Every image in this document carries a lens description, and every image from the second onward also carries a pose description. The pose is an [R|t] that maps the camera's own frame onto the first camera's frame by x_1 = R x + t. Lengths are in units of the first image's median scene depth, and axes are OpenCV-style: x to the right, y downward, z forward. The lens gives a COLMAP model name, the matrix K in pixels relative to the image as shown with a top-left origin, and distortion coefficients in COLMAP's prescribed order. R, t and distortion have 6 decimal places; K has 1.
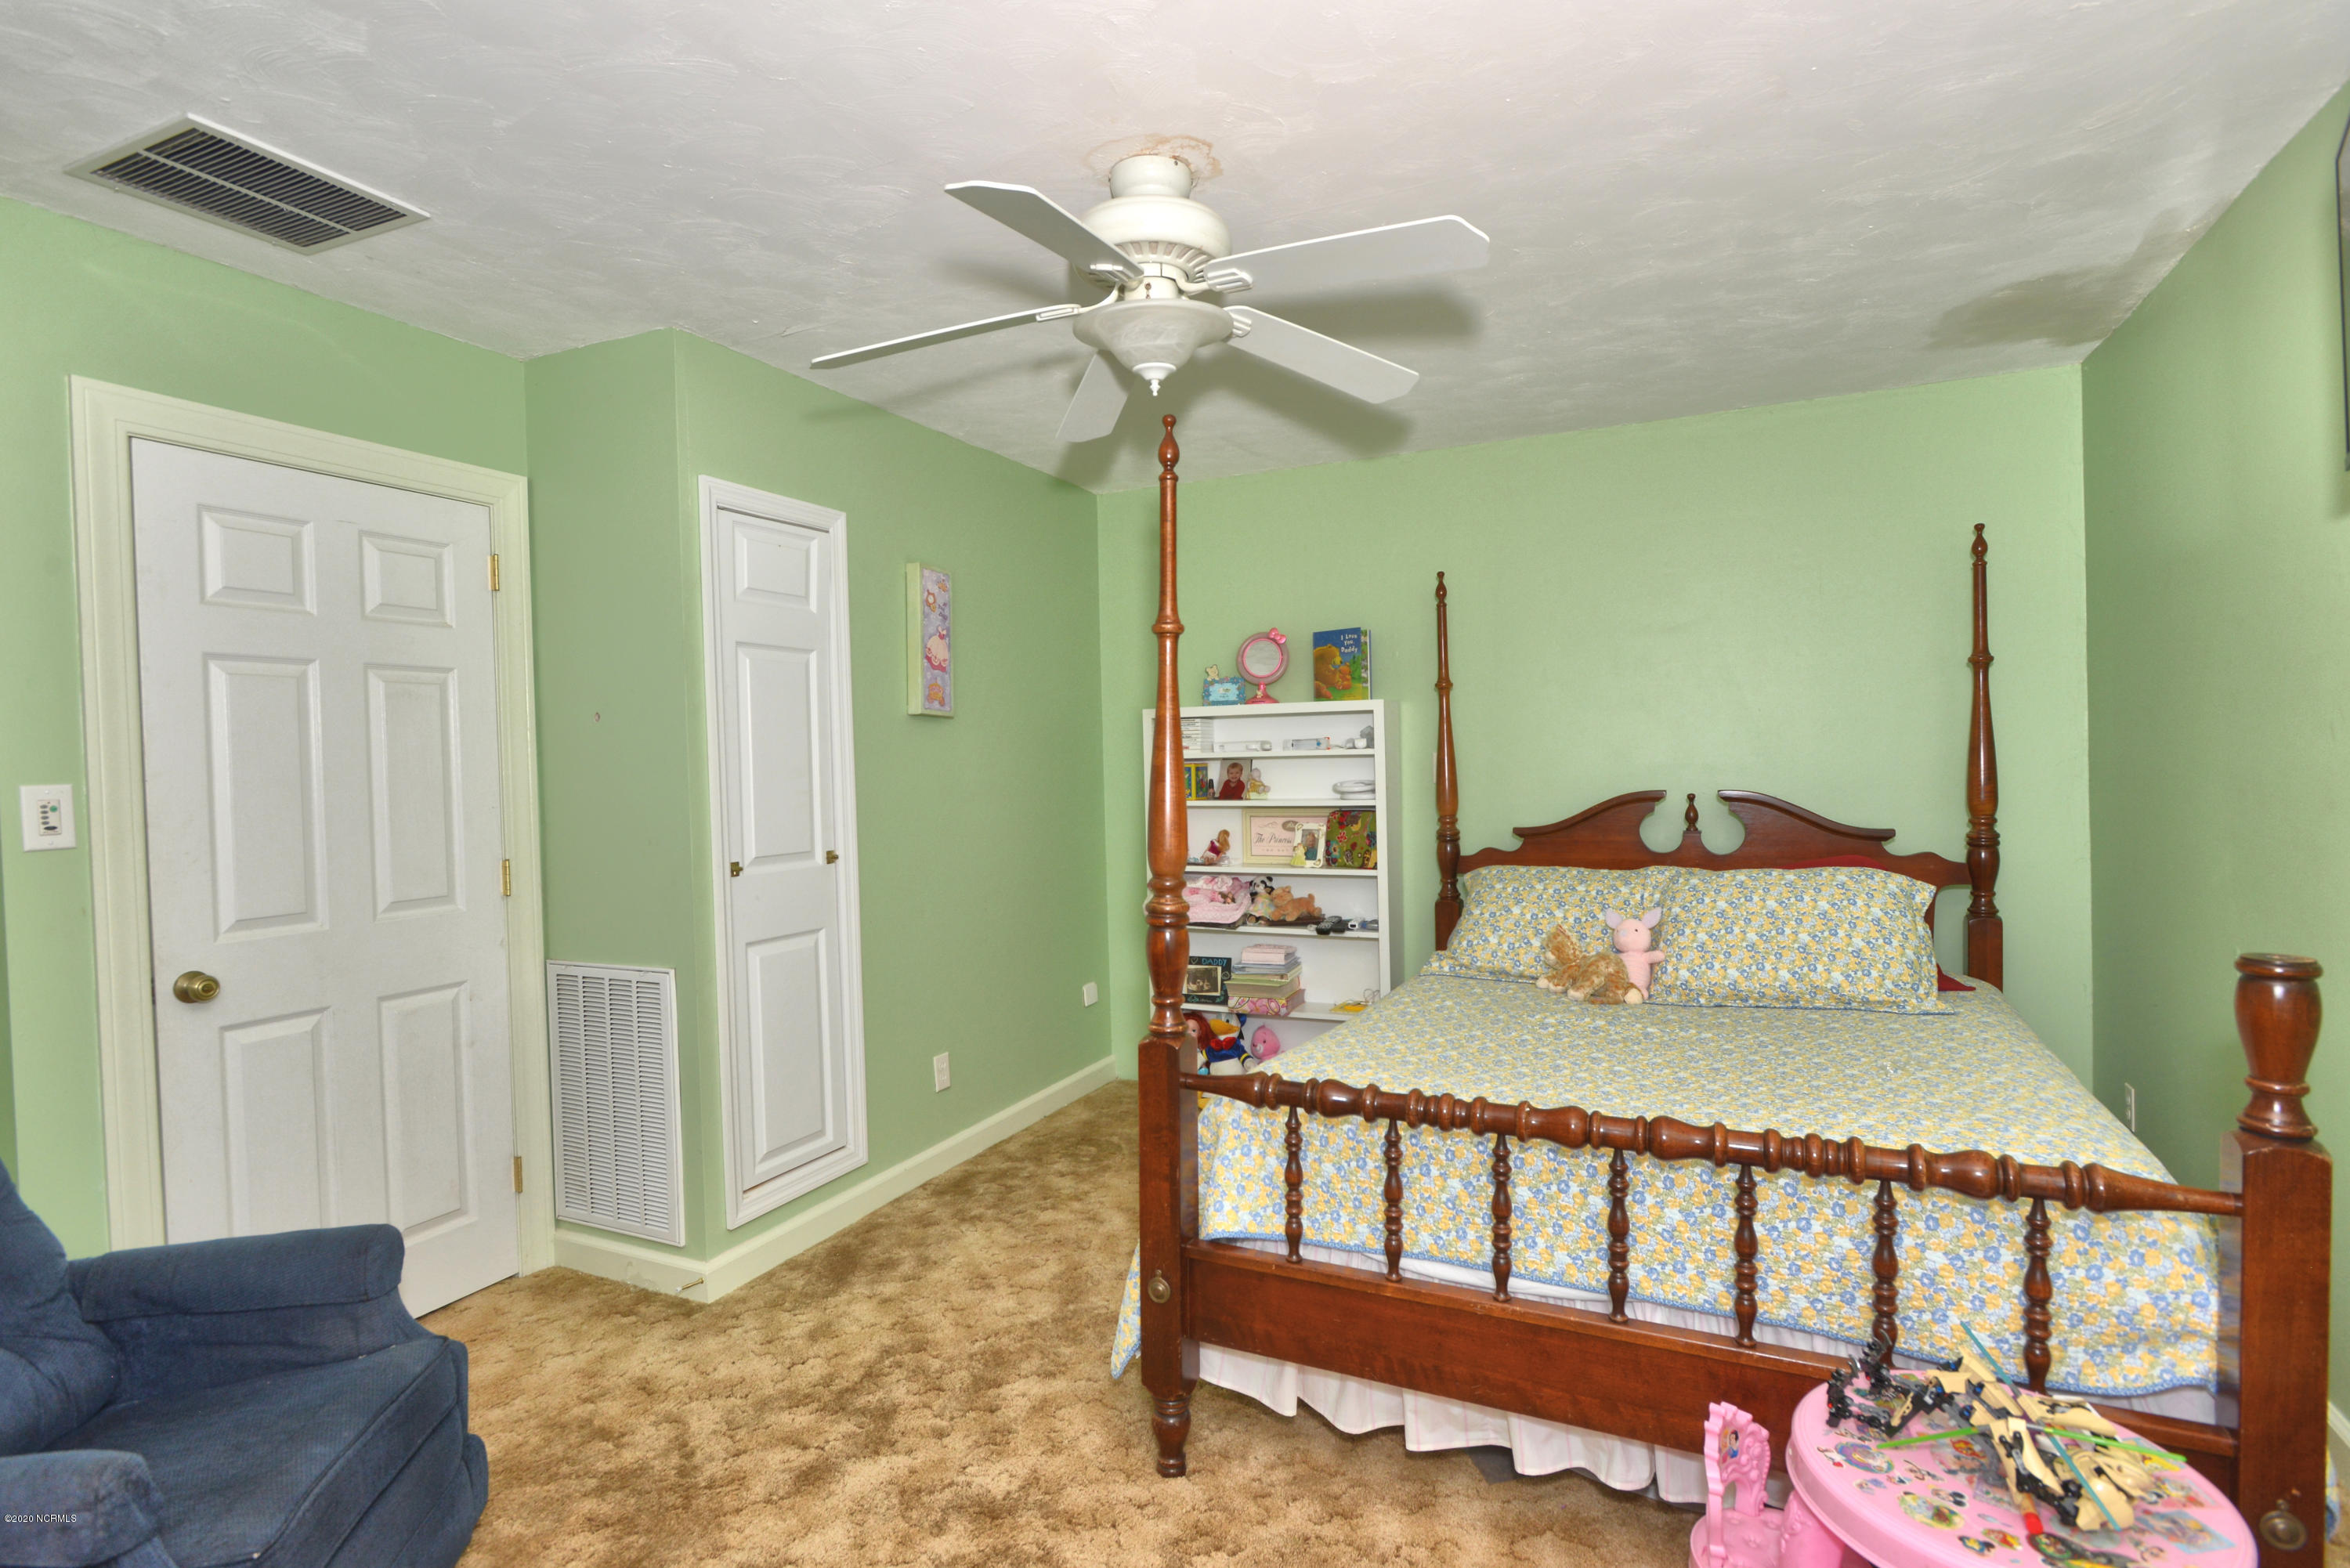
lens RADIAL K [[1148.0, 0, 1173.1], [0, 1148.0, 780.4], [0, 0, 1]] dist [-0.013112, 0.000608]
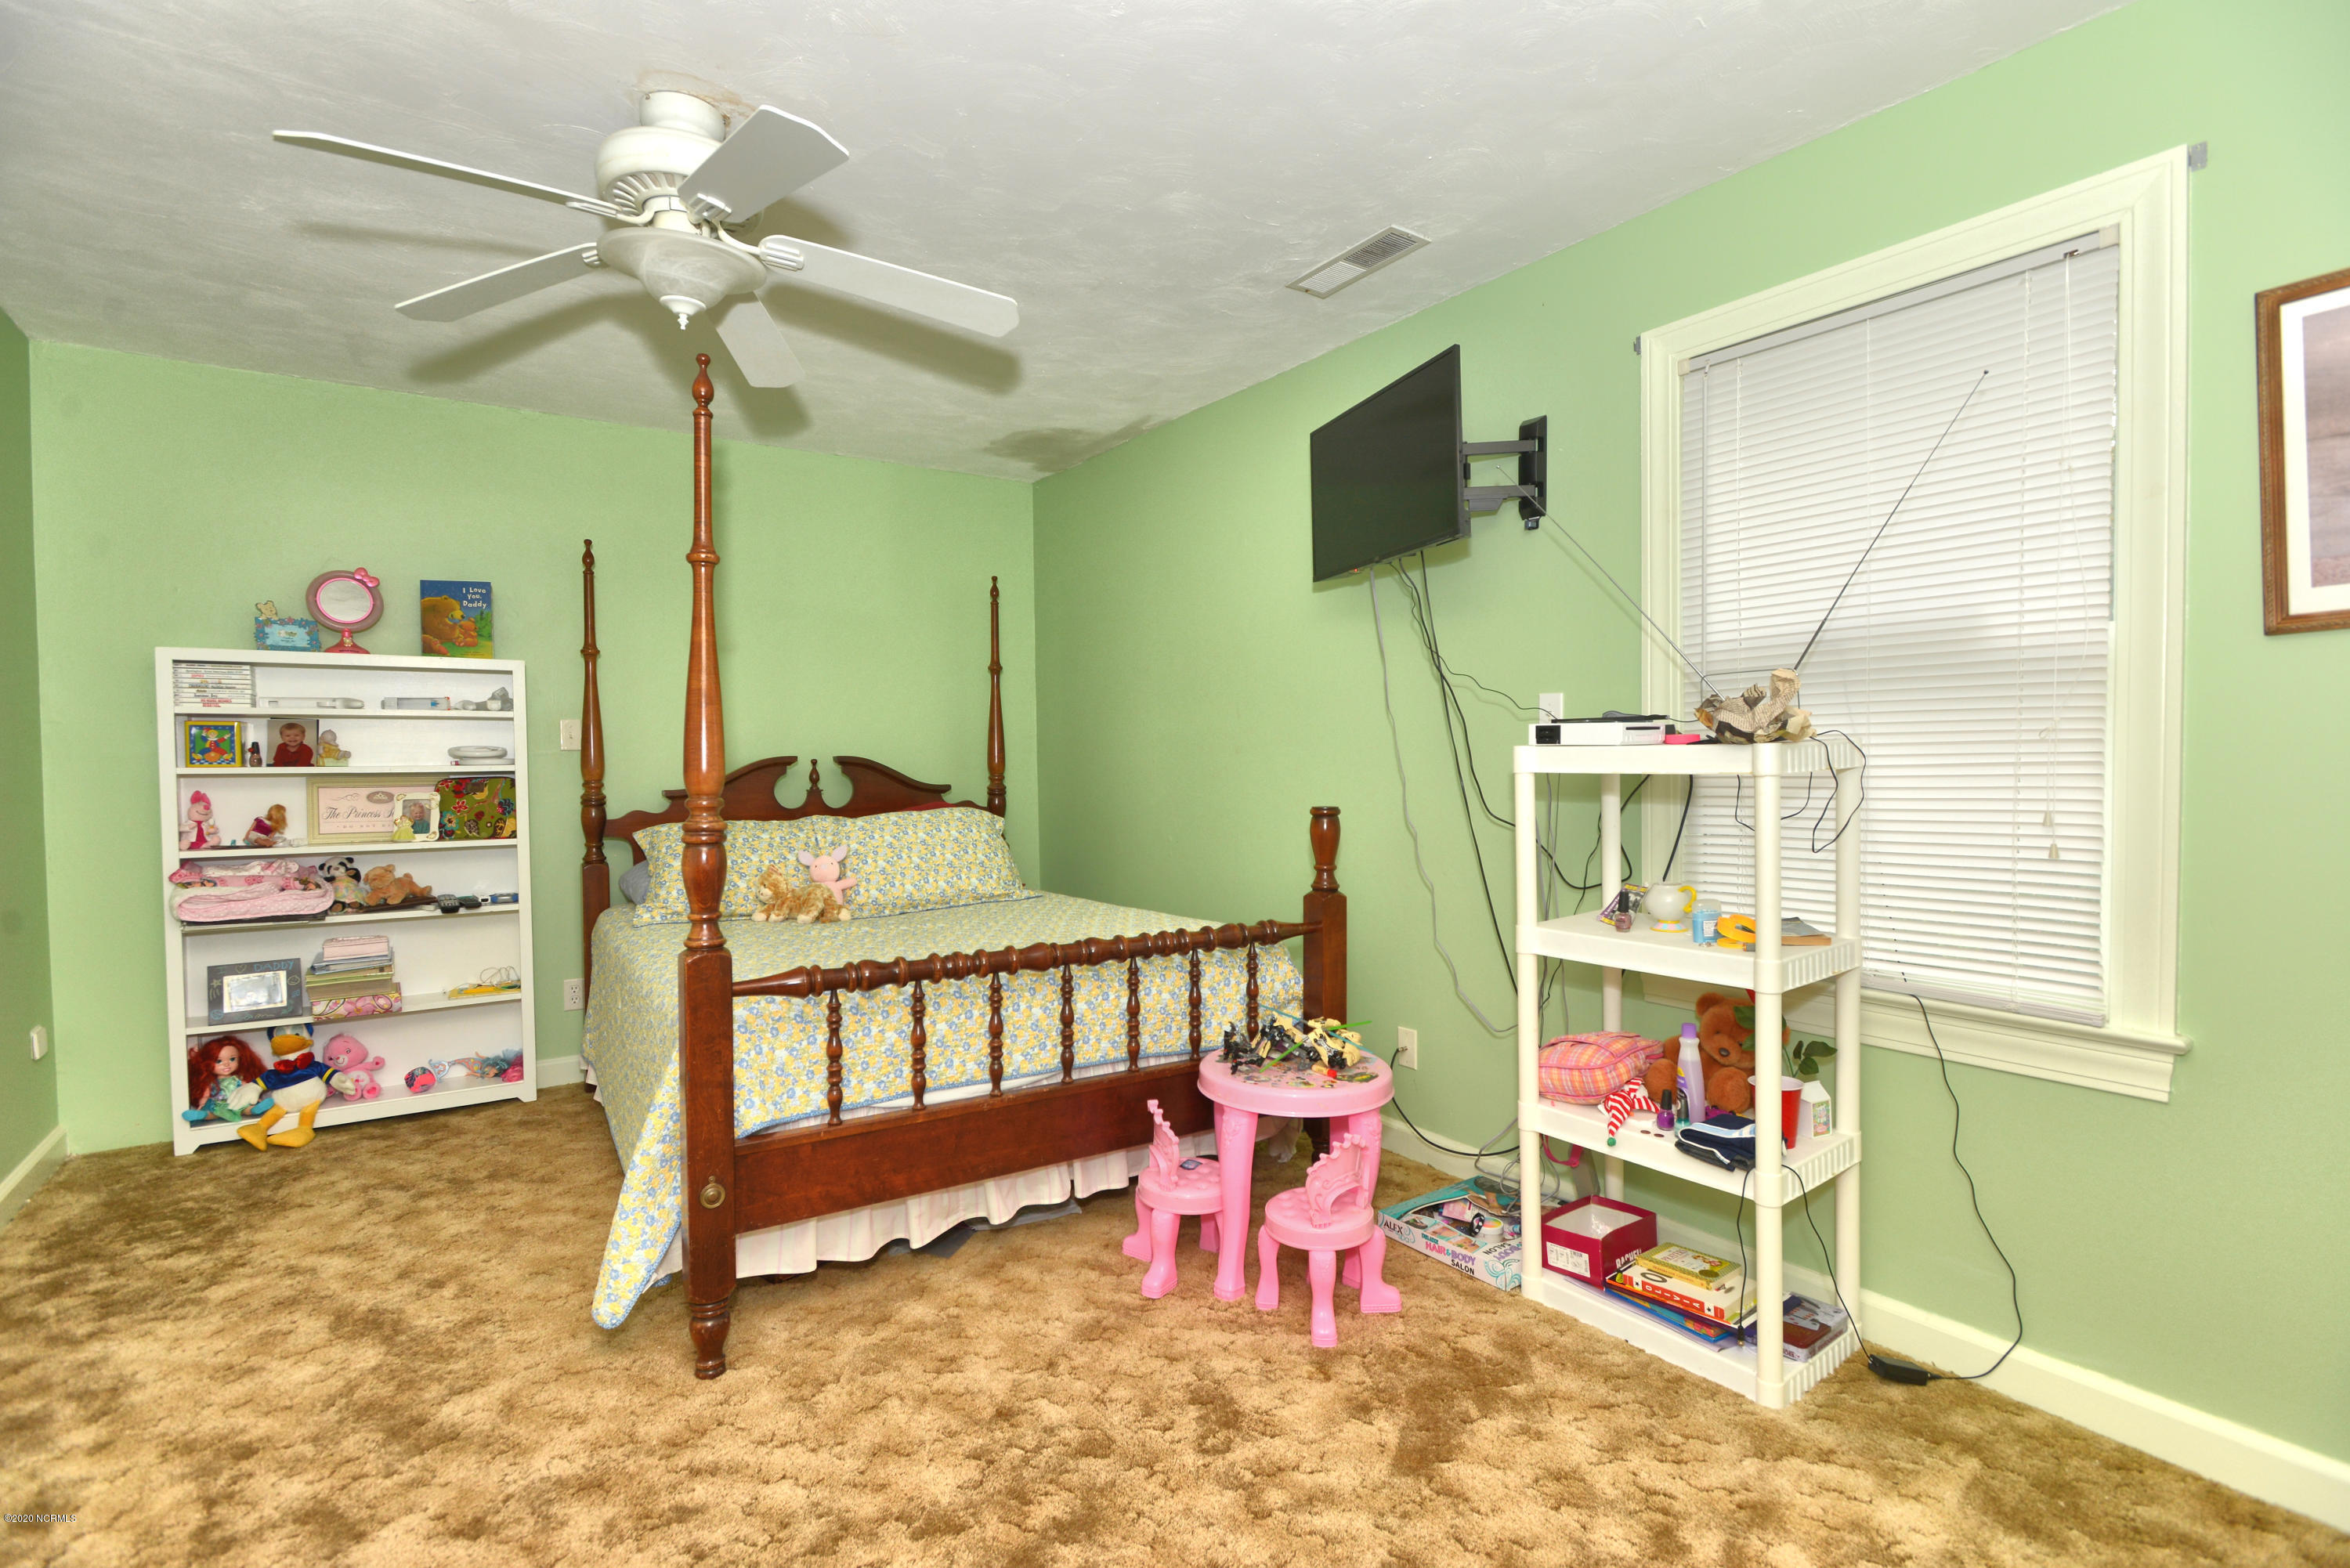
lens RADIAL K [[1148.0, 0, 1115.8], [0, 1148.0, 782.0], [0, 0, 1]] dist [-0.013112, 0.000608]
pose [[0.516877, 0.004580, 0.856048, -0.423763], [0.009065, 0.999900, -0.010823, 0.051455], [-0.856012, 0.013354, 0.516784, 0.088985]]
